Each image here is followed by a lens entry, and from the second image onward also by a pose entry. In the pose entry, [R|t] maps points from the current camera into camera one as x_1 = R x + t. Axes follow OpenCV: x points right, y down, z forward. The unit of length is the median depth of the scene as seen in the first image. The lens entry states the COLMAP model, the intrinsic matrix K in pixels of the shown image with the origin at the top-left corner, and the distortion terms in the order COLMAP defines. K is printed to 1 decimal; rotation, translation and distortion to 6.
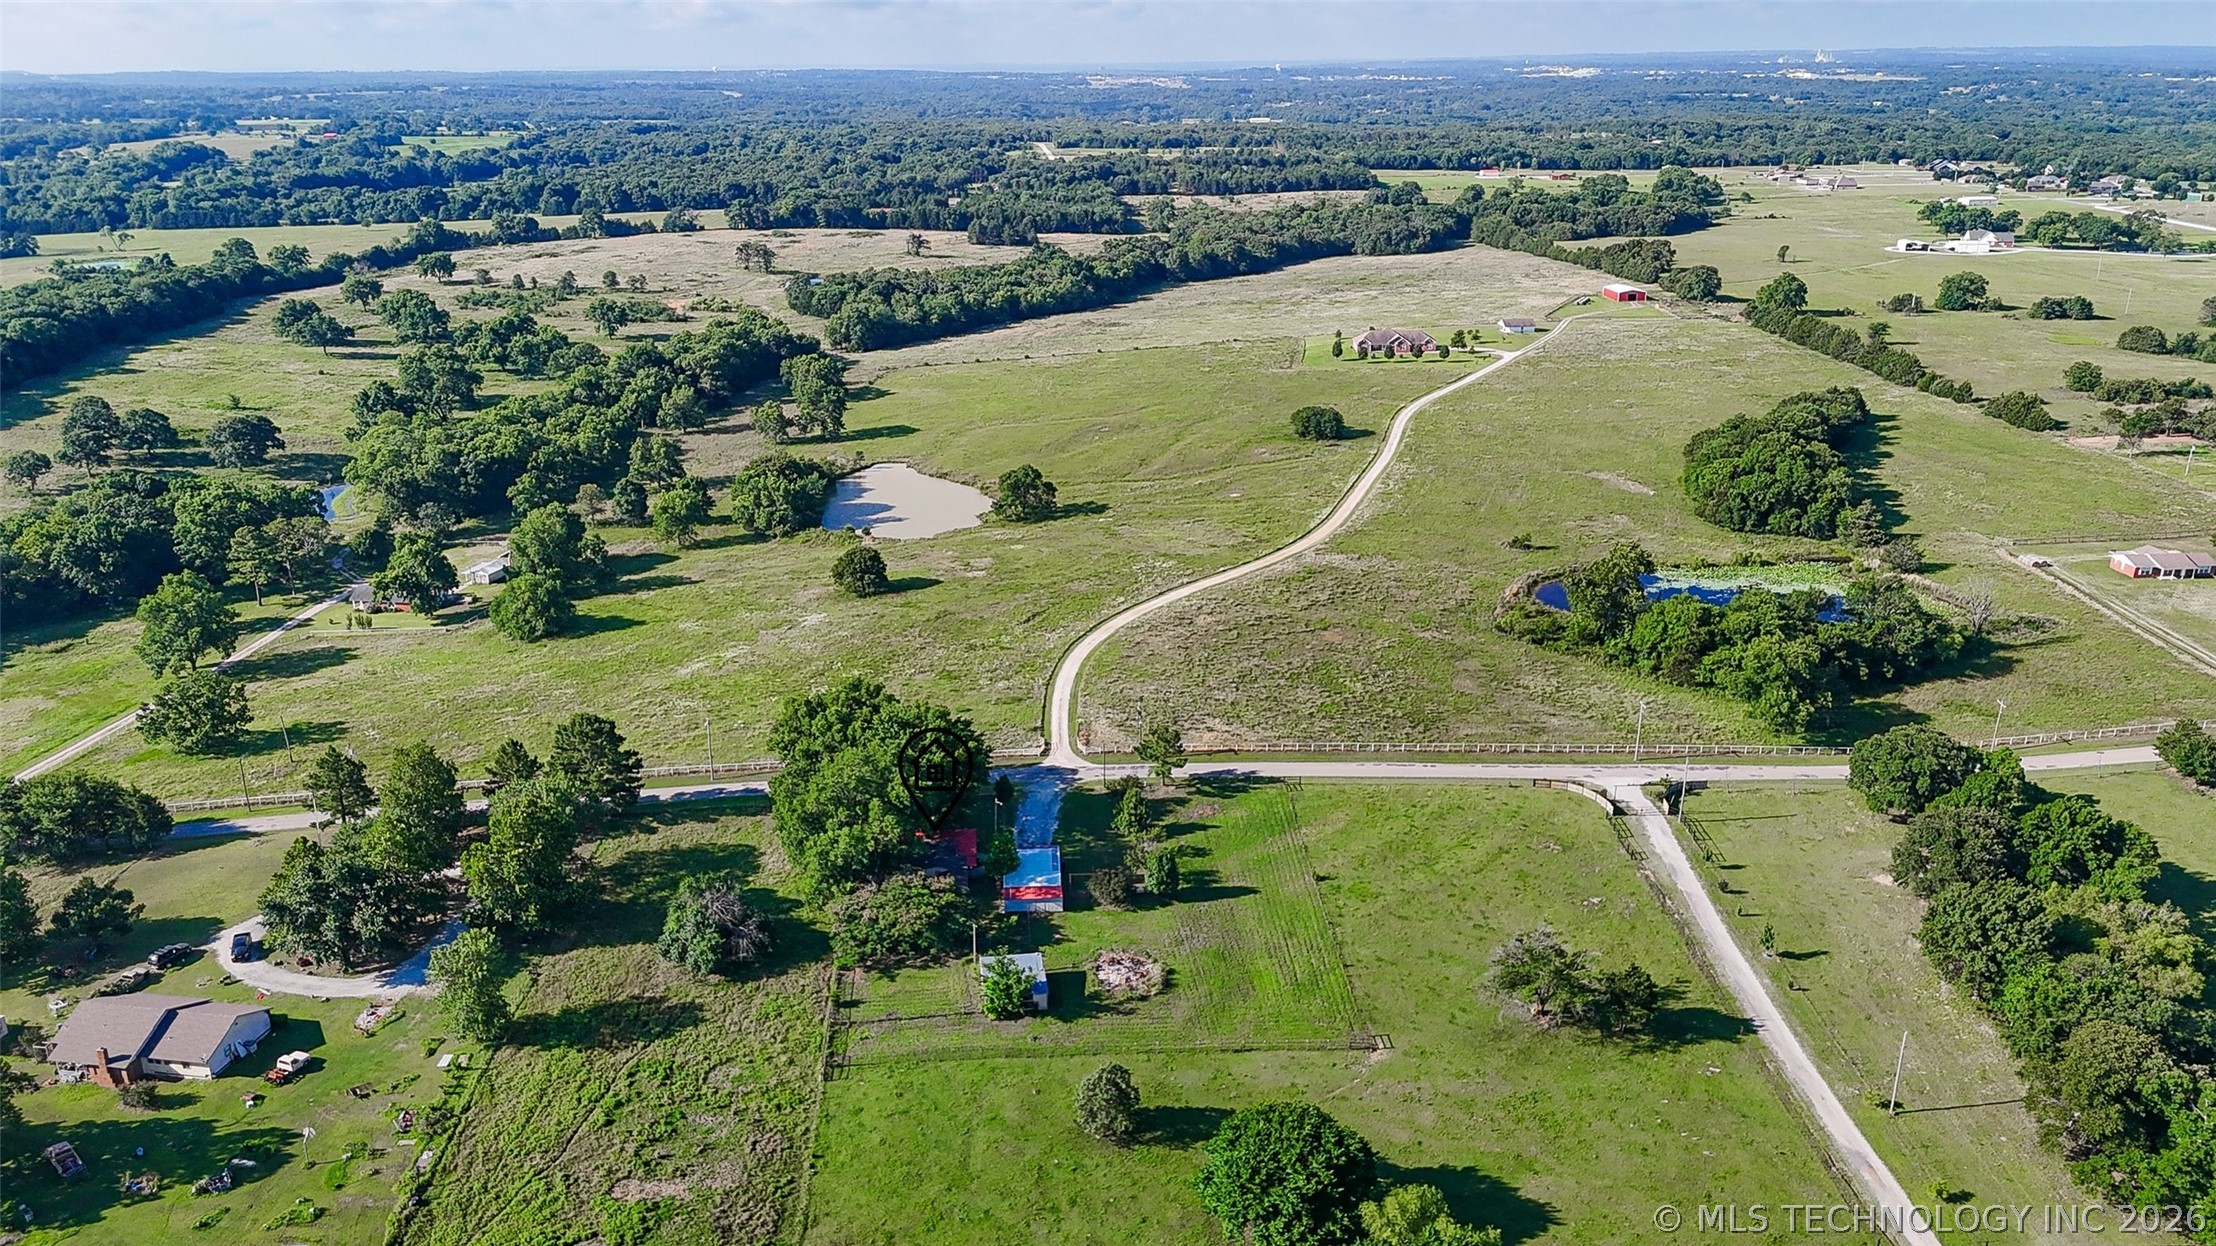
lens RADIAL K [[1572.7, 0, 1108.0], [0, 1572.7, 623.0], [0, 0, 1]] dist [0.080971, -0.076414]
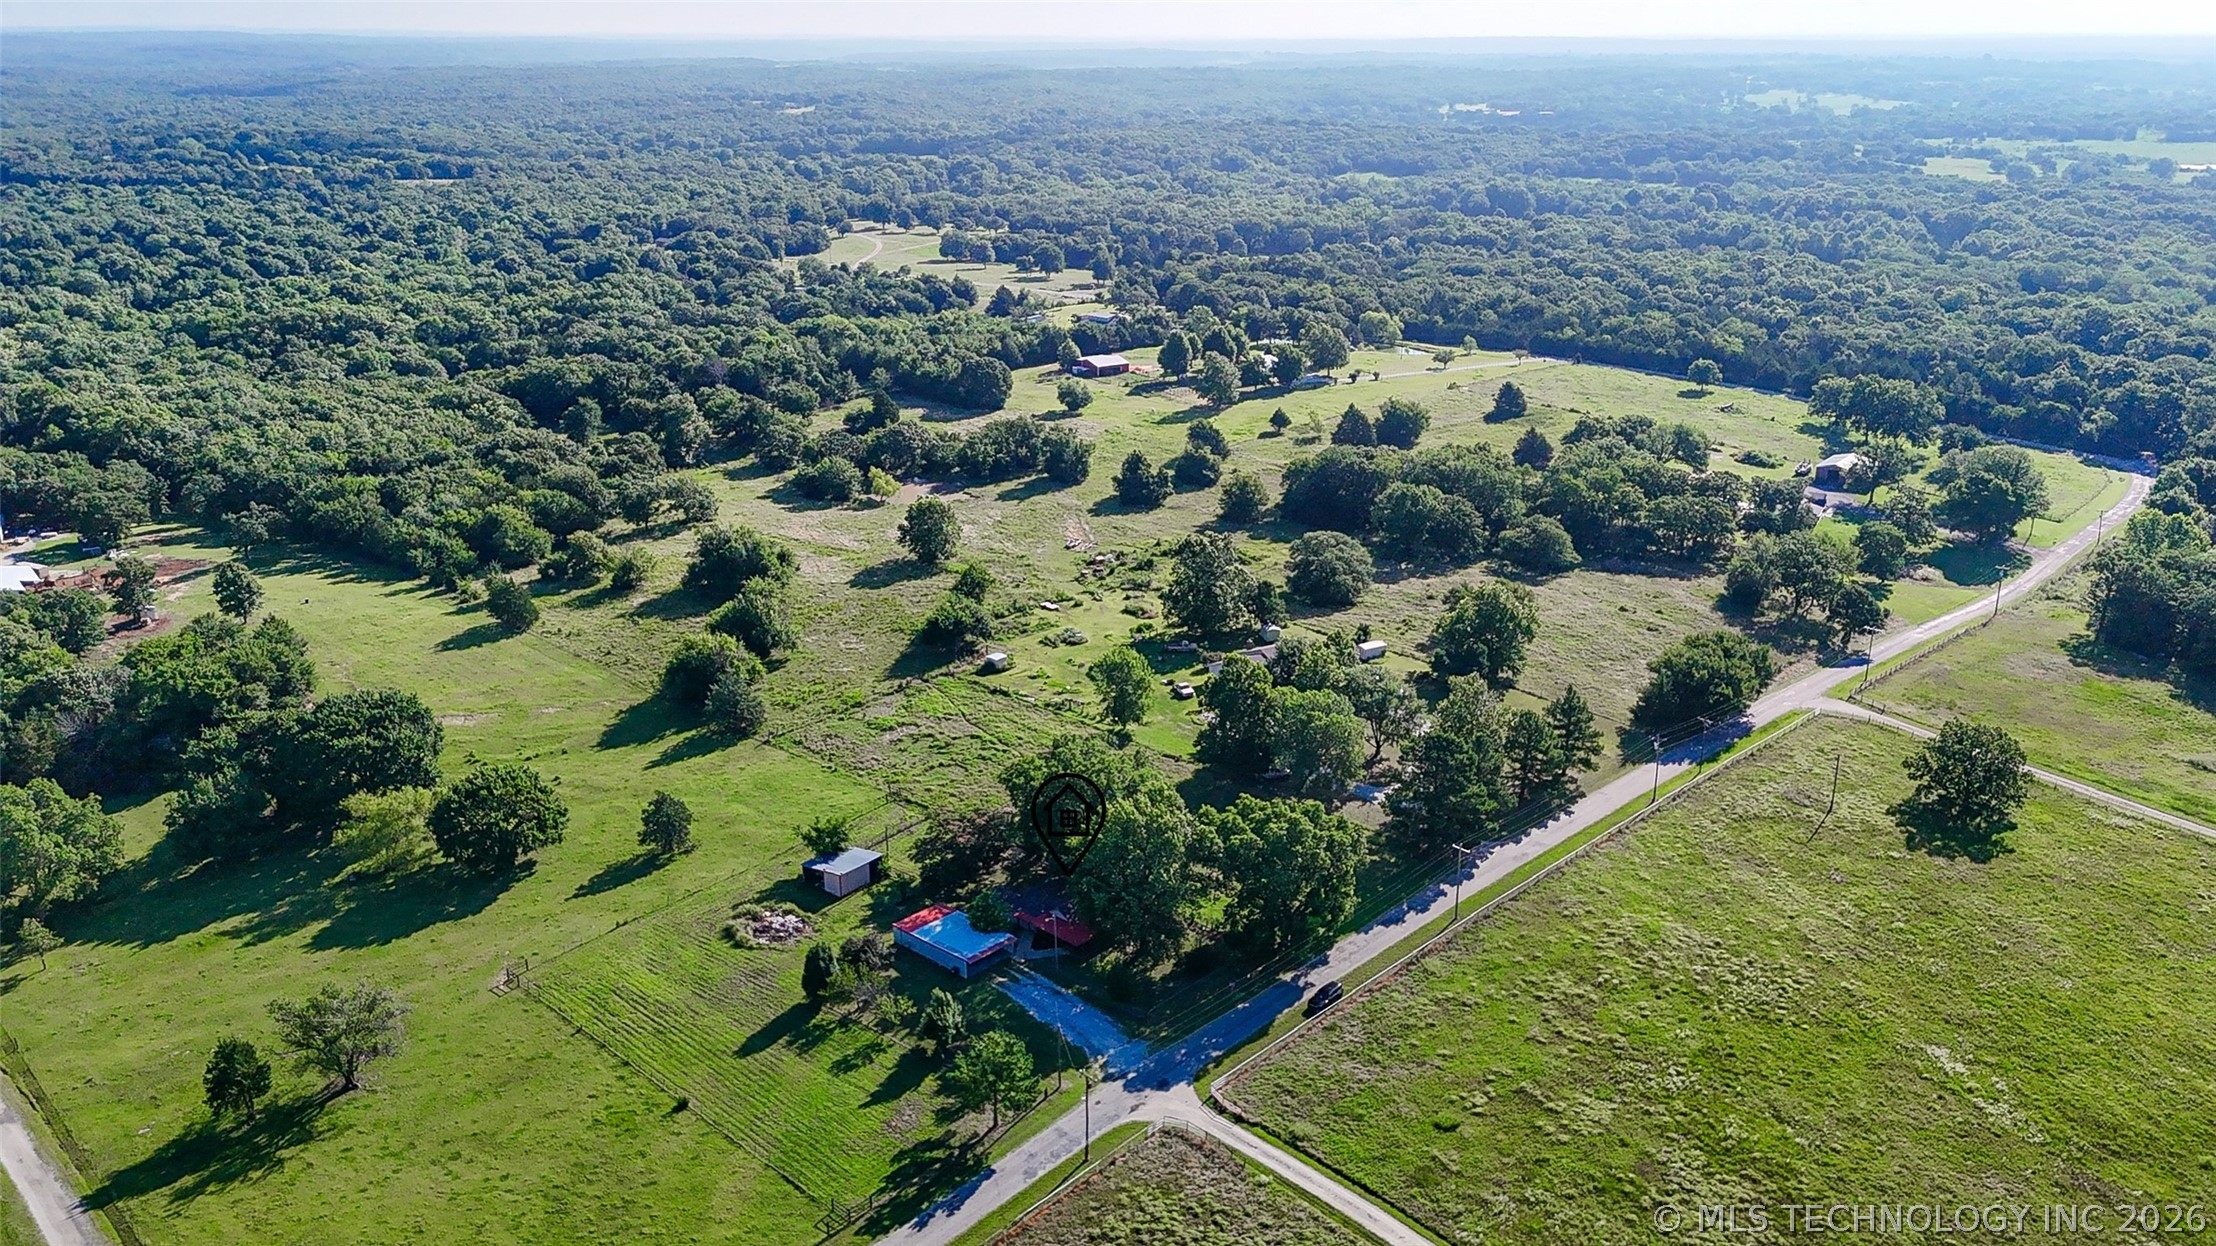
lens RADIAL K [[1676.6, 0, 1120.8], [0, 1676.6, 622.1], [0, 0, 1]] dist [0.082523, -0.096549]
pose [[-0.732778, 0.229057, -0.640756, 0.194874], [-0.218551, 0.812528, 0.540401, -0.223854], [0.644415, 0.536032, -0.545343, 0.633831]]
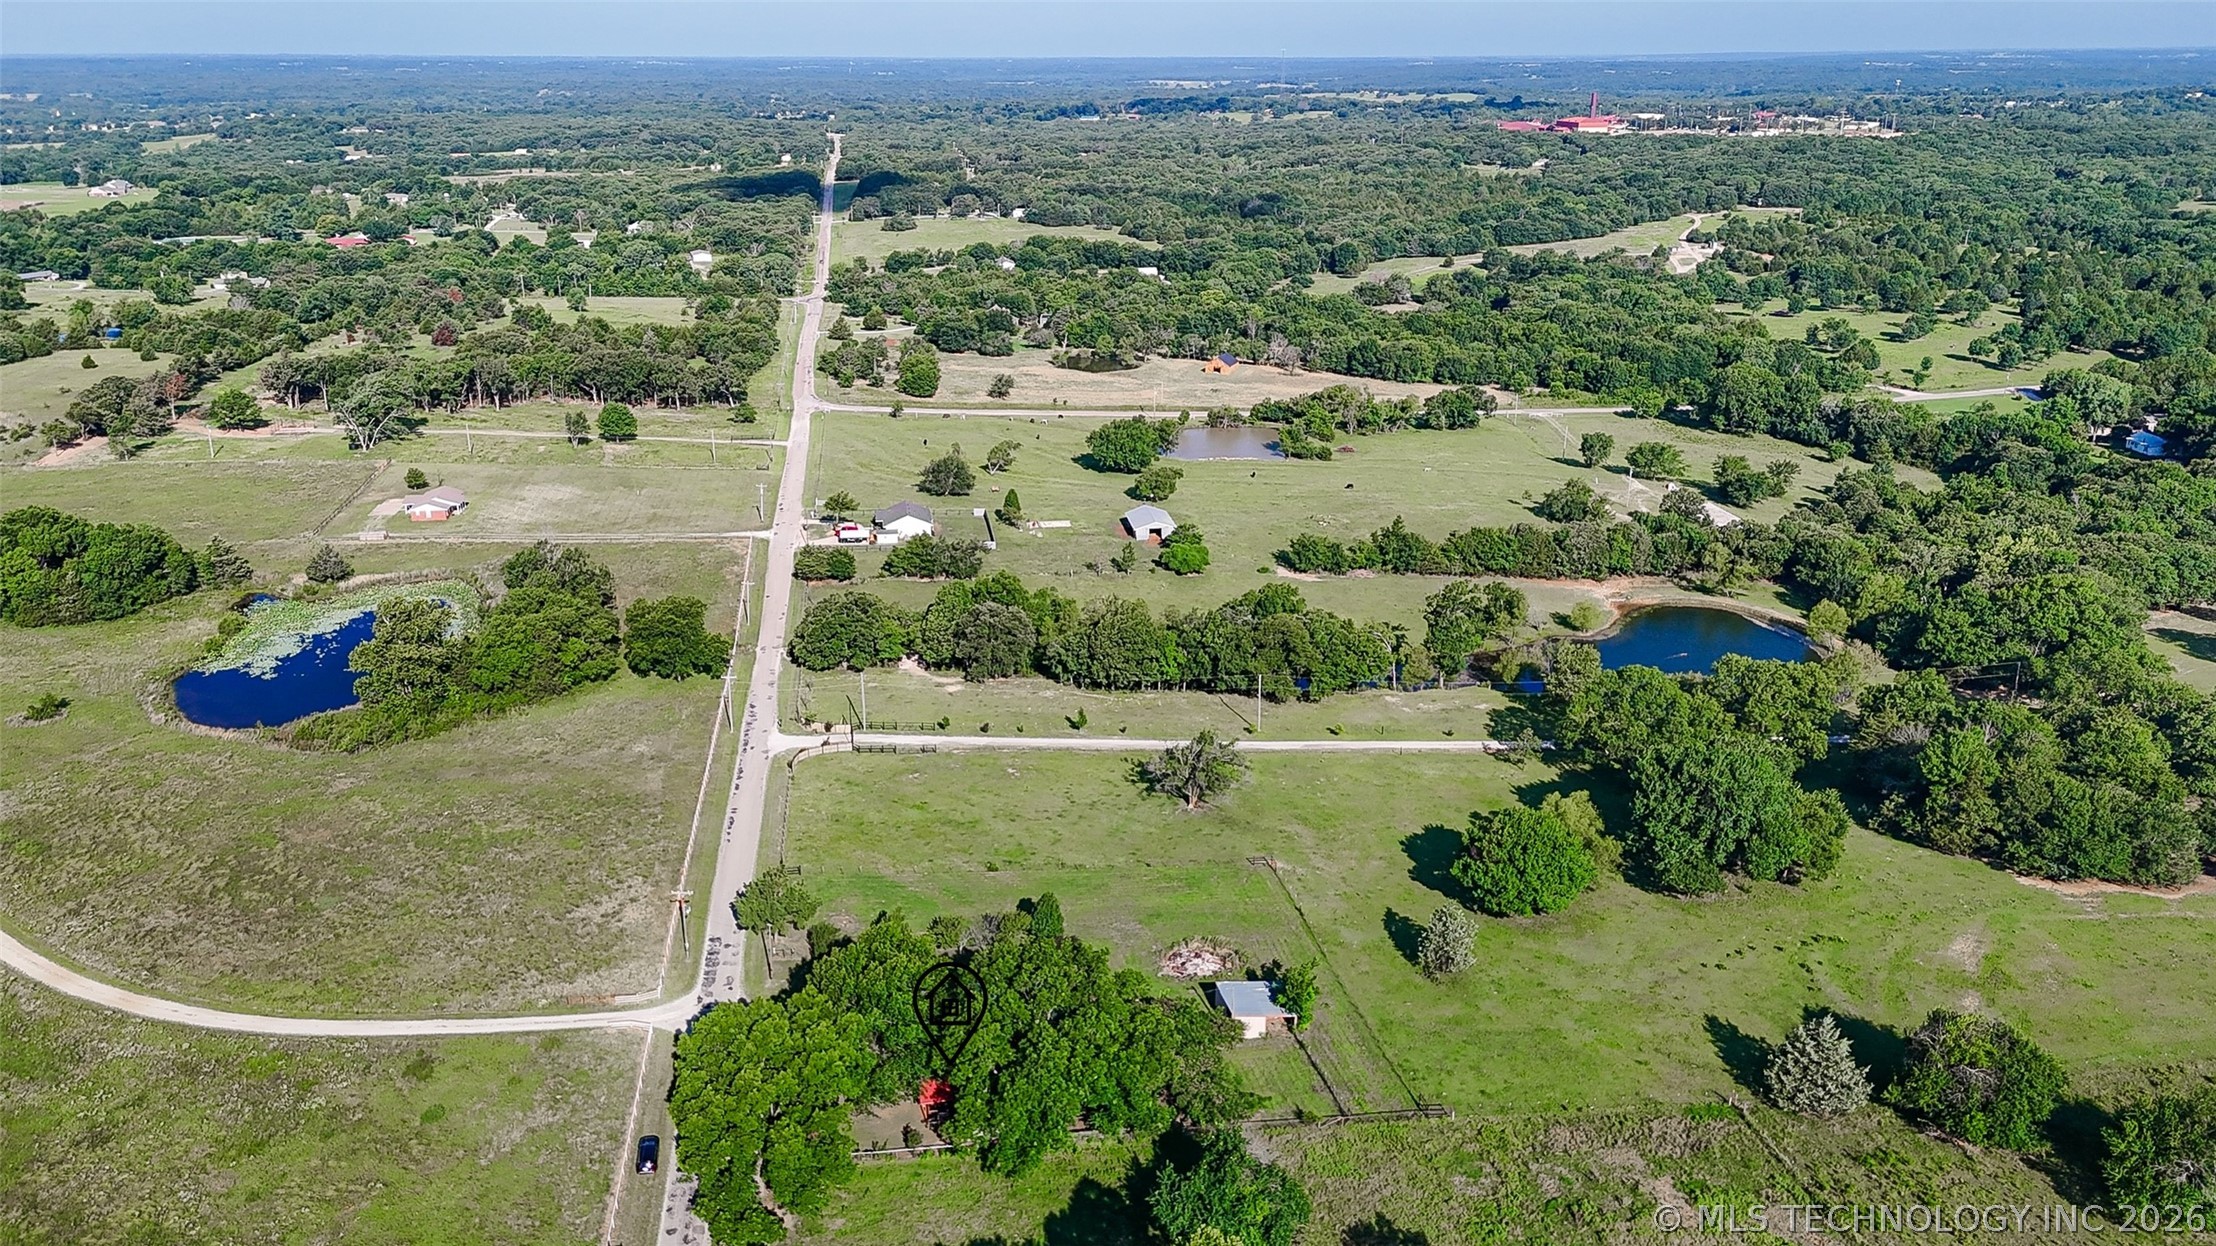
lens RADIAL K [[1649.9, 0, 1049.0], [0, 1649.9, 623.8], [0, 0, 1]] dist [0.062643, -0.063736]
pose [[-0.045731, -0.311013, 0.949305, -0.351393], [0.333540, 0.891009, 0.307982, -0.124102], [-0.941626, 0.330716, 0.062989, 0.369081]]
